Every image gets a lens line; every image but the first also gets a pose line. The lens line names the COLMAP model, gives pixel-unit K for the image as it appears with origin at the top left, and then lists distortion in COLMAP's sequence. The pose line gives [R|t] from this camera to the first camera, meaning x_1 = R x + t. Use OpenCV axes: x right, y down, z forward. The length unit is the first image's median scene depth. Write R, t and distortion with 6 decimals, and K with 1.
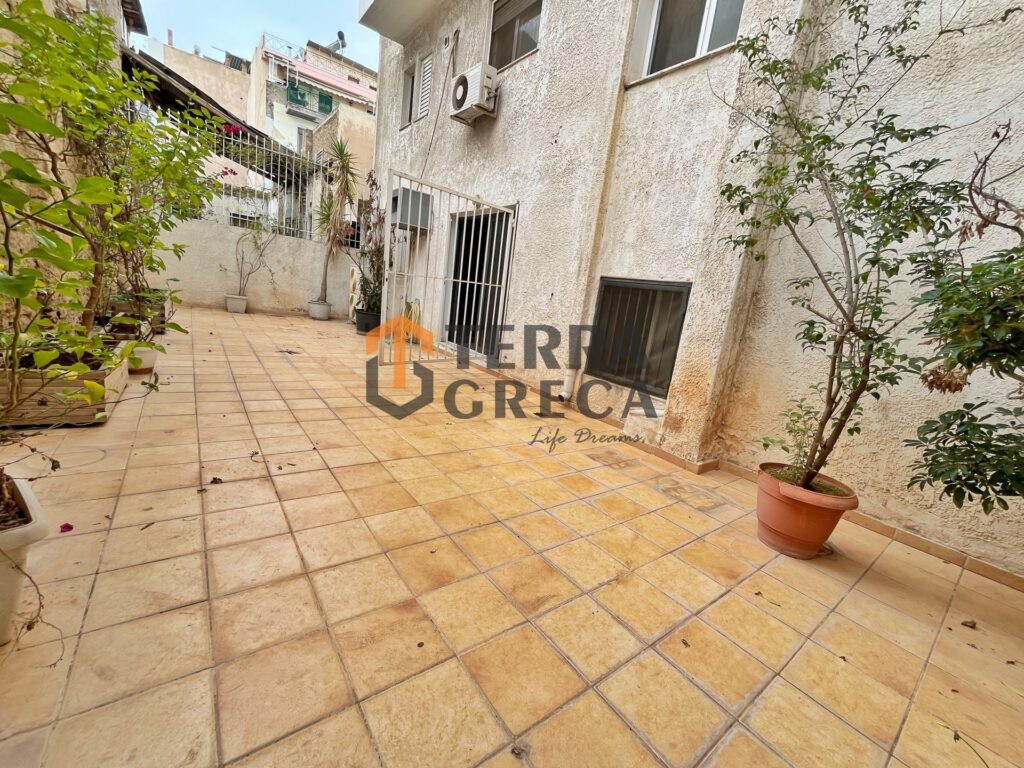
lens RADIAL K [[415.1, 0, 517.7], [0, 415.1, 382.0], [0, 0, 1]] dist [-0.002322, -0.000320]
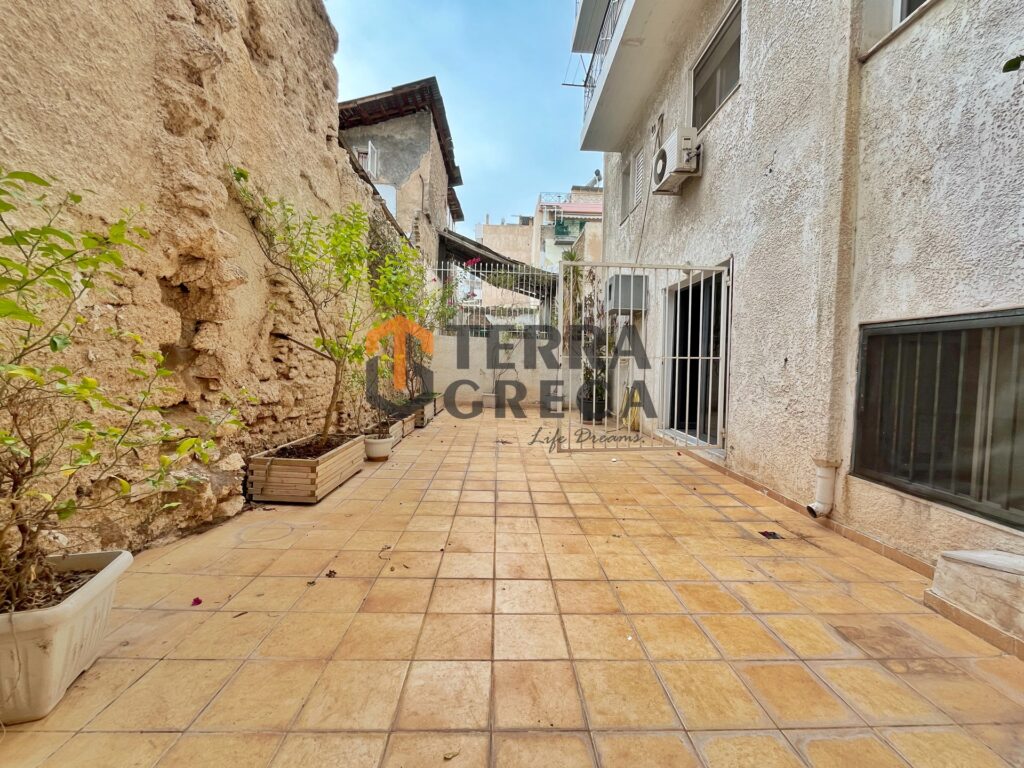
lens RADIAL K [[415.1, 0, 517.7], [0, 415.1, 382.0], [0, 0, 1]] dist [-0.002322, -0.000320]
pose [[0.813999, -0.087674, -0.574212, 0.112186], [-0.034263, 0.979575, -0.198139, -0.014951], [0.579855, 0.180959, 0.794369, 0.162722]]
